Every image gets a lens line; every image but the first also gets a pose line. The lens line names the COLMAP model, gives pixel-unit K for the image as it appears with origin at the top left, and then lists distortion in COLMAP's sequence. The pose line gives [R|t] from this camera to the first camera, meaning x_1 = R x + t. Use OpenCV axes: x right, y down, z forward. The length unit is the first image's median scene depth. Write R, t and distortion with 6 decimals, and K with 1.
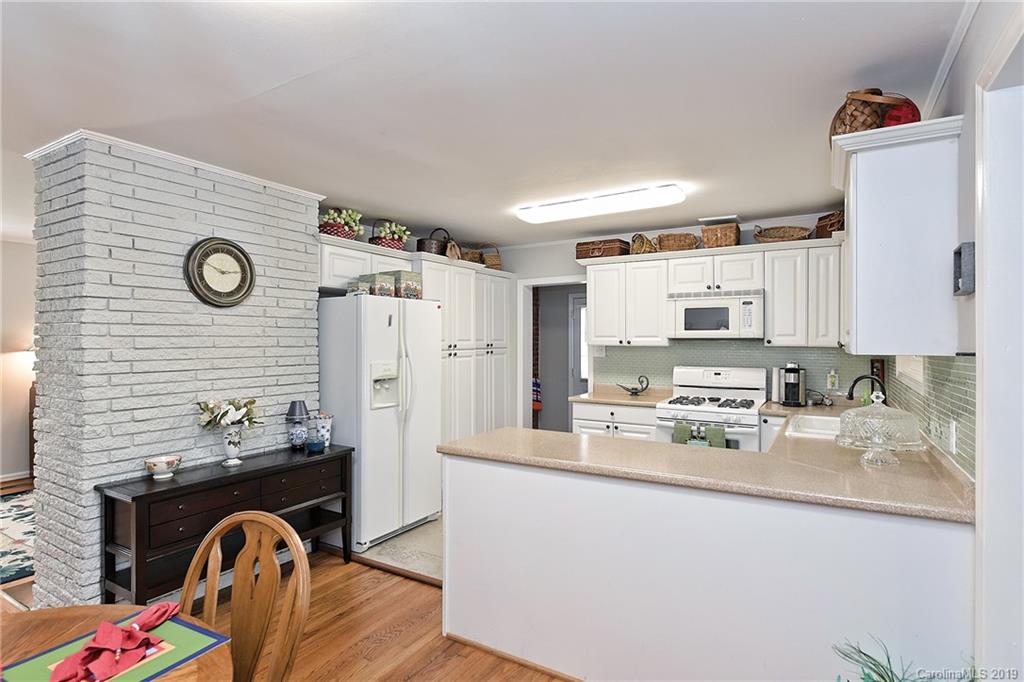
lens RADIAL K [[529.1, 0, 512.6], [0, 529.1, 338.1], [0, 0, 1]] dist [0.001769, -0.002104]
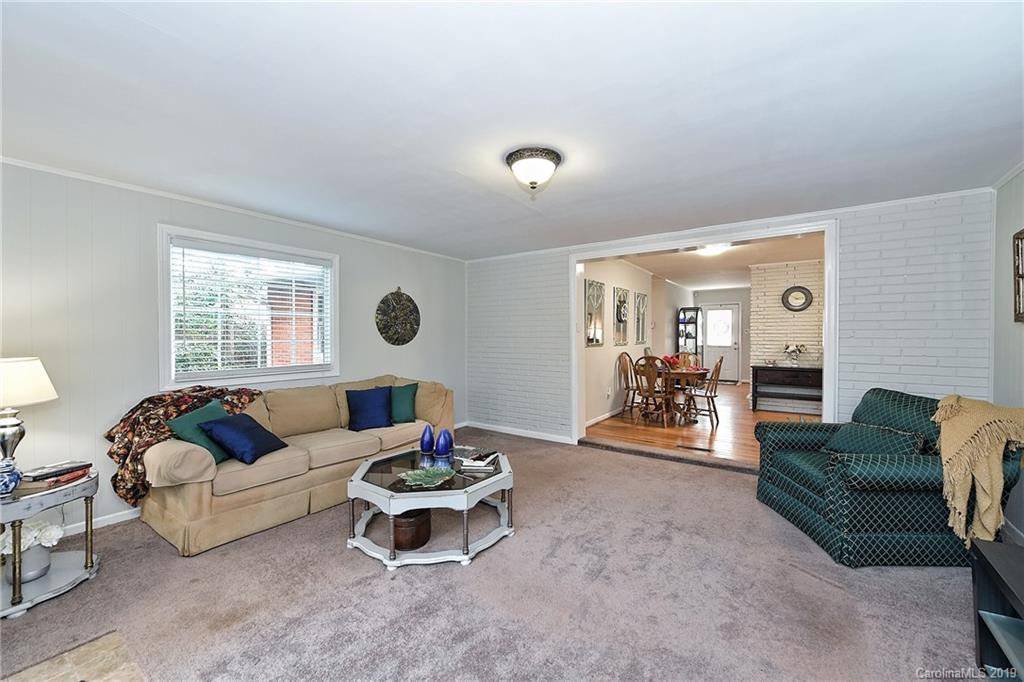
lens RADIAL K [[404.7, 0, 516.1], [0, 404.7, 336.2], [0, 0, 1]] dist [0.001399, -0.000209]
pose [[-0.070381, 0.003723, -0.997513, 1.389213], [0.004181, 0.999985, 0.003438, 0.048822], [0.997511, -0.003929, -0.070396, -0.269432]]
